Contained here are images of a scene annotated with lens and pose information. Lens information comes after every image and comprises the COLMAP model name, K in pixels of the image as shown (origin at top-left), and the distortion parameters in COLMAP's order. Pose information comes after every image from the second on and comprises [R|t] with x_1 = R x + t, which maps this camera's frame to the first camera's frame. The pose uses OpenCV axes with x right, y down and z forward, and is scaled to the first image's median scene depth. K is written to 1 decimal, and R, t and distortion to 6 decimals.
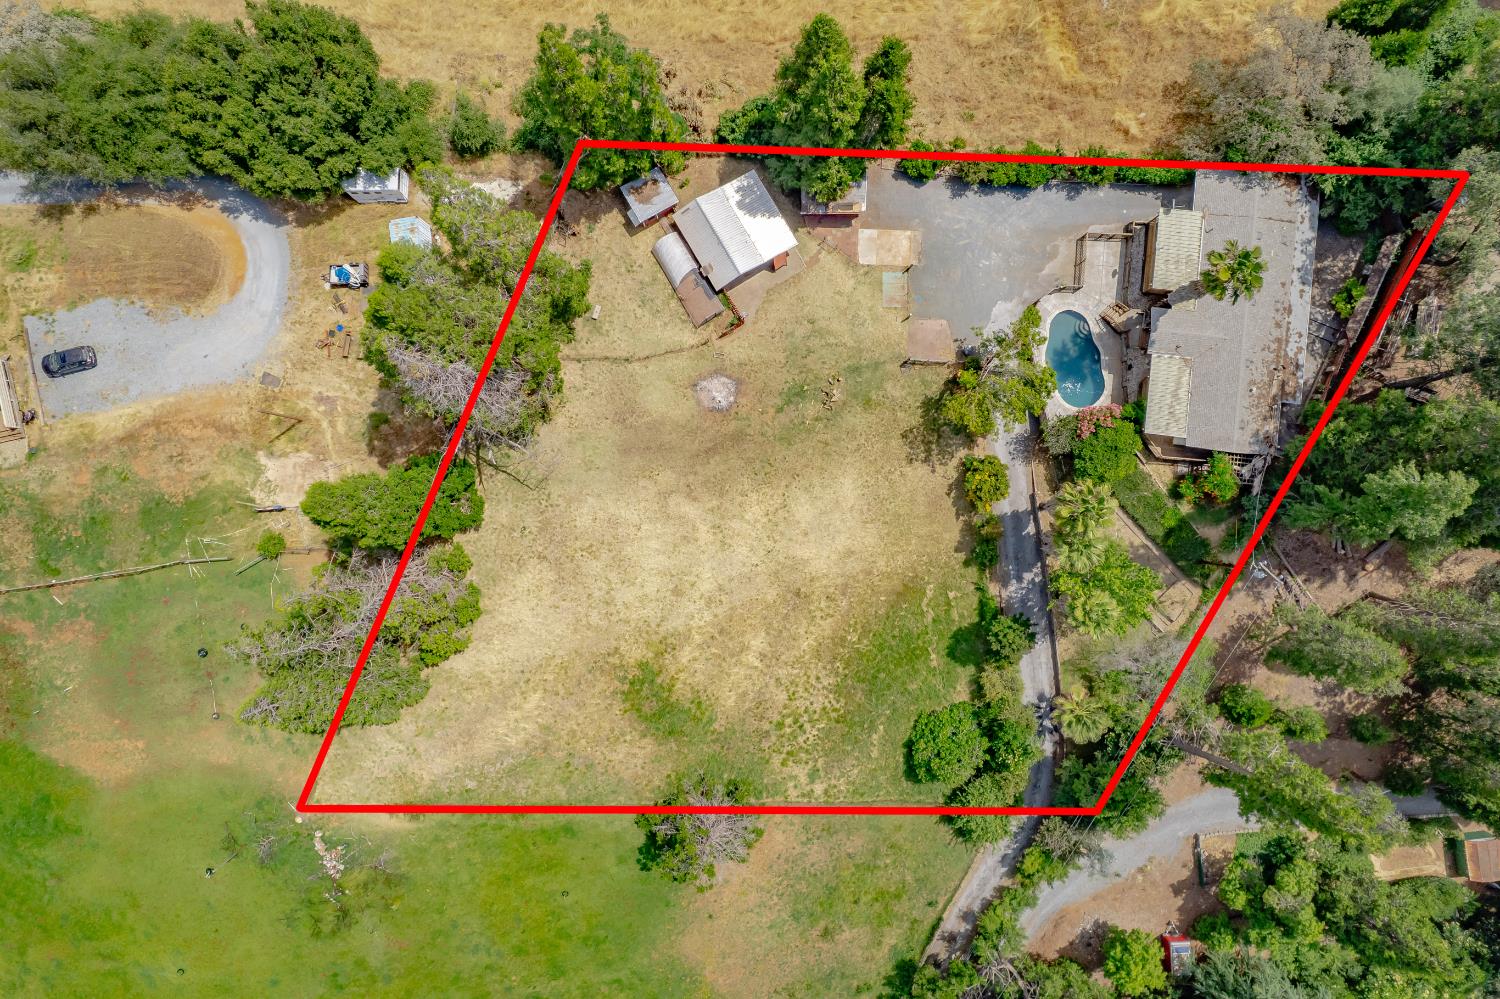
lens RADIAL K [[965.8, 0, 741.9], [0, 965.8, 503.8], [0, 0, 1]] dist [-0.070856, 0.063591]
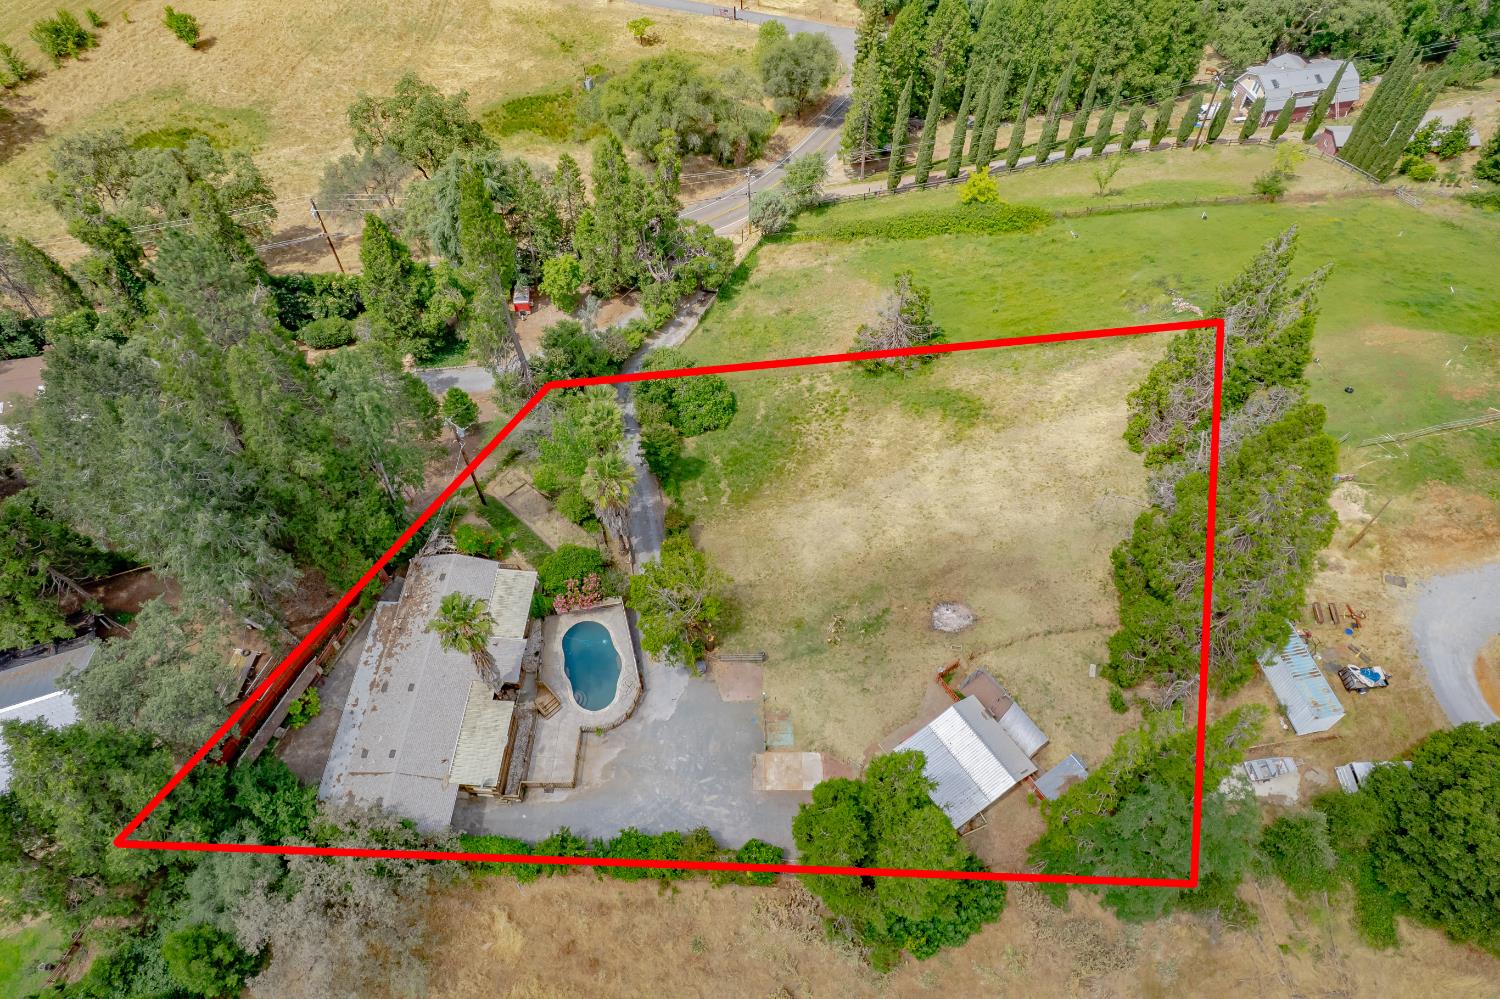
lens RADIAL K [[965.8, 0, 741.9], [0, 965.8, 503.8], [0, 0, 1]] dist [-0.070856, 0.063591]
pose [[-0.998791, 0.048941, -0.004551, 0.190335], [-0.041791, -0.796815, 0.602777, -0.613969], [0.025874, 0.602238, 0.797897, 0.125075]]
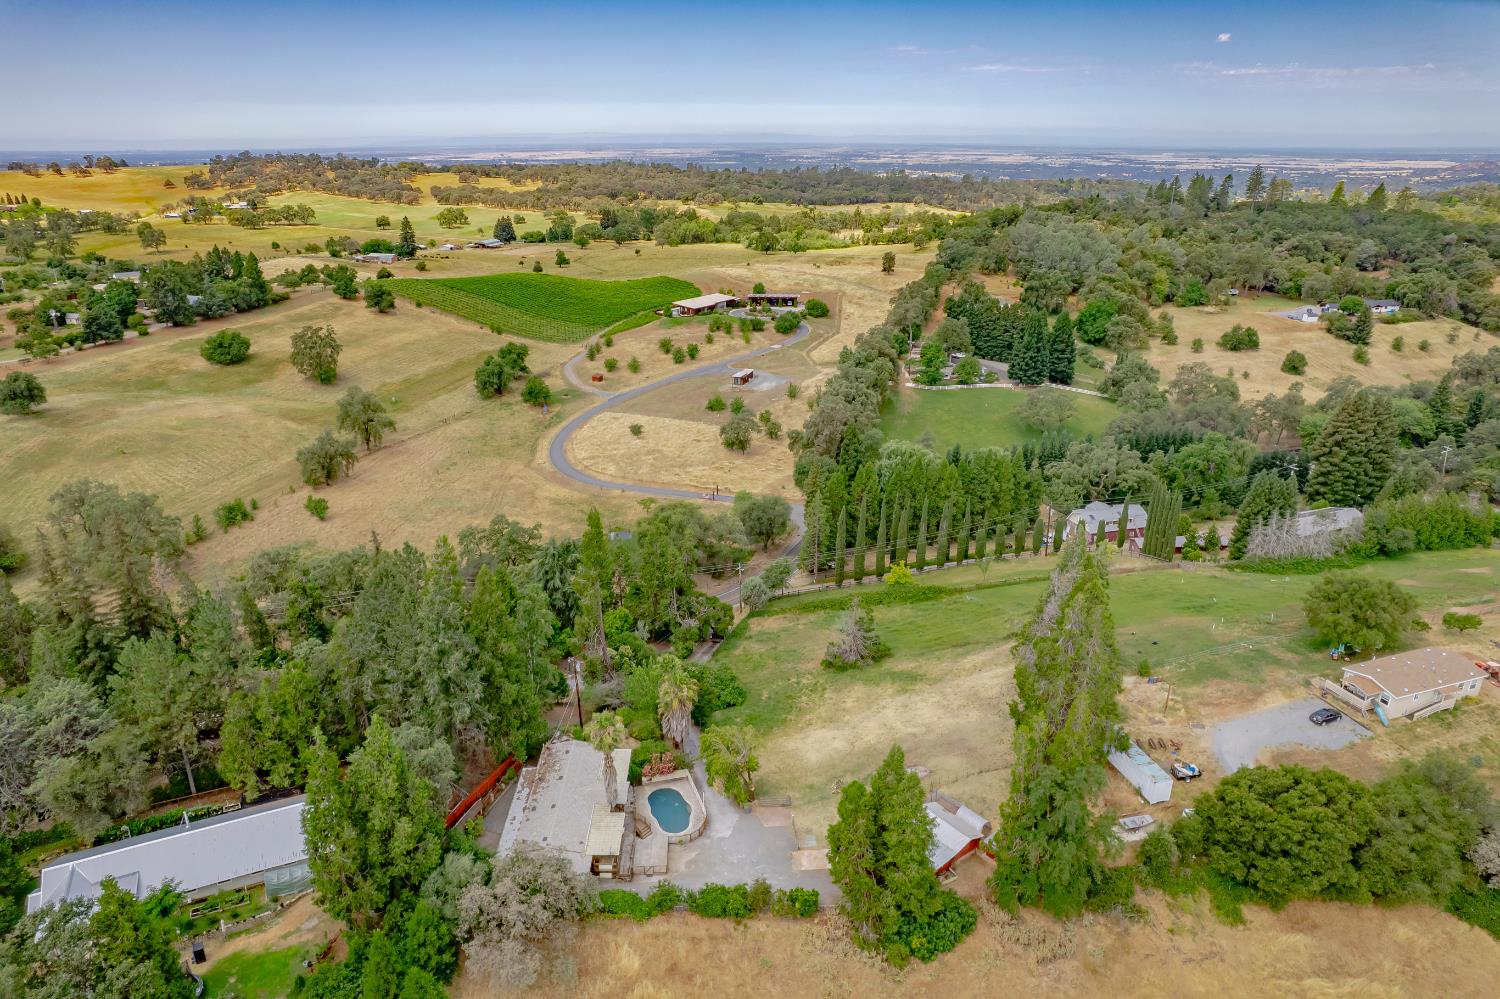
lens RADIAL K [[965.8, 0, 741.9], [0, 965.8, 503.8], [0, 0, 1]] dist [-0.070856, 0.063591]
pose [[-0.993406, 0.061878, -0.096513, 0.349470], [-0.112429, -0.361093, 0.925727, -1.284639], [0.022432, 0.930474, 0.365669, 0.081243]]
